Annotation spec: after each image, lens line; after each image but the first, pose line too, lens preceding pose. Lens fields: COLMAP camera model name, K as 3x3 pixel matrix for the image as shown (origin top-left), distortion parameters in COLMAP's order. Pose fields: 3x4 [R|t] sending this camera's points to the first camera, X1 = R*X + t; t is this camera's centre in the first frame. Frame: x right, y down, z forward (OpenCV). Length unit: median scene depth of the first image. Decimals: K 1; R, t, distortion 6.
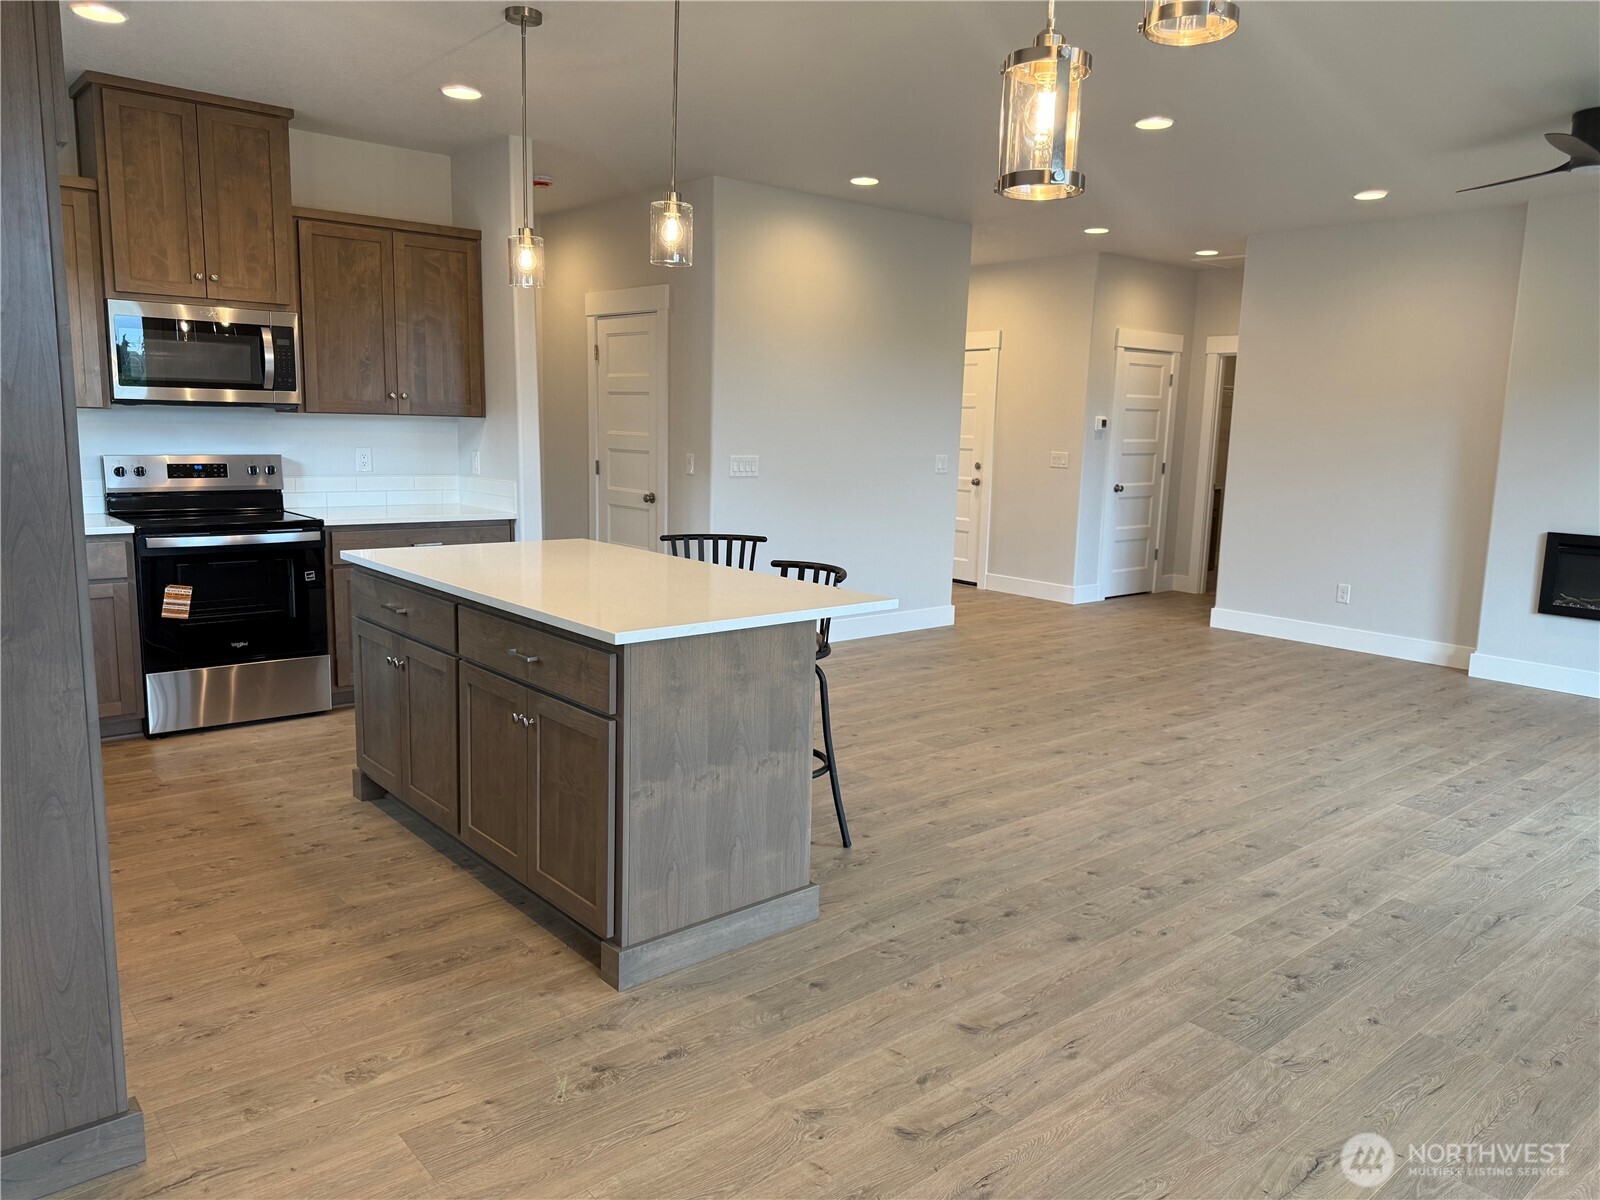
lens RADIAL K [[1134.9, 0, 803.1], [0, 1134.9, 598.9], [0, 0, 1]] dist [0.065845, -0.080392]
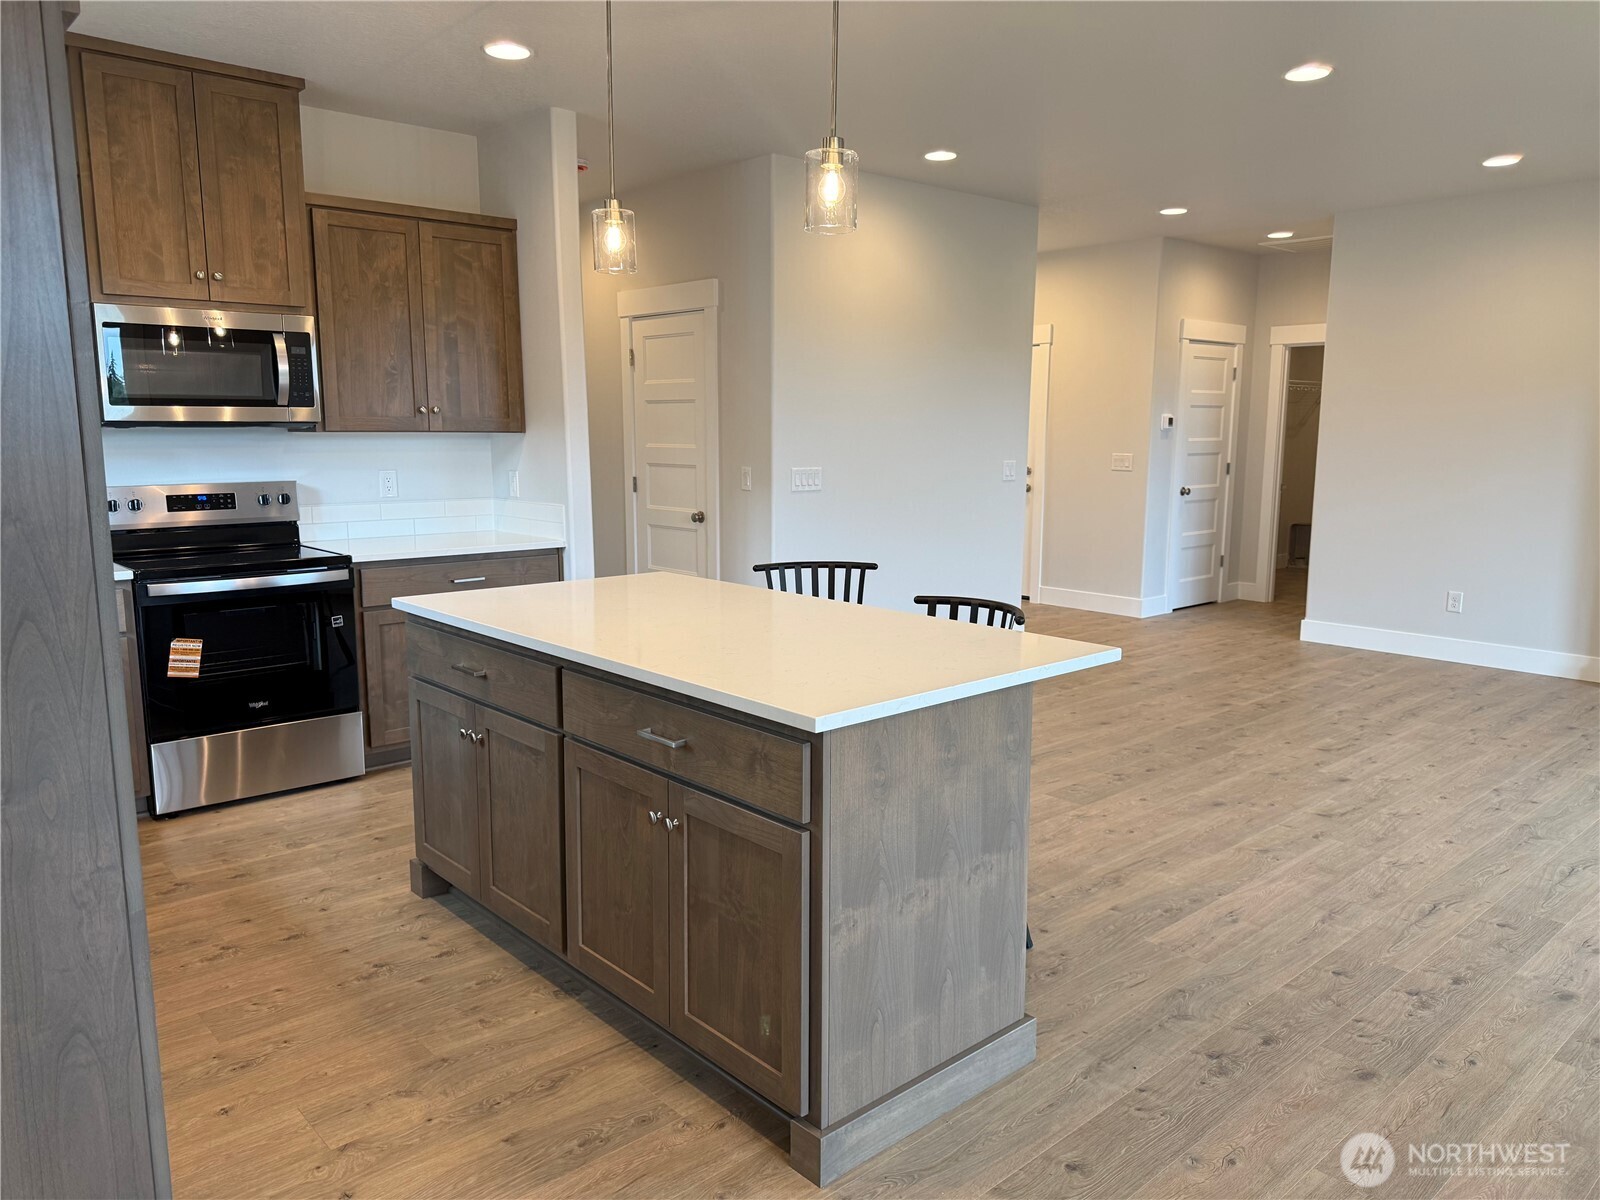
lens RADIAL K [[1134.9, 0, 800.1], [0, 1134.9, 607.2], [0, 0, 1]] dist [0.065845, -0.080392]
pose [[0.999504, -0.026810, 0.016514, -0.105215], [0.026795, 0.999640, 0.001129, -0.024235], [-0.016539, -0.000686, 0.999863, 0.145497]]
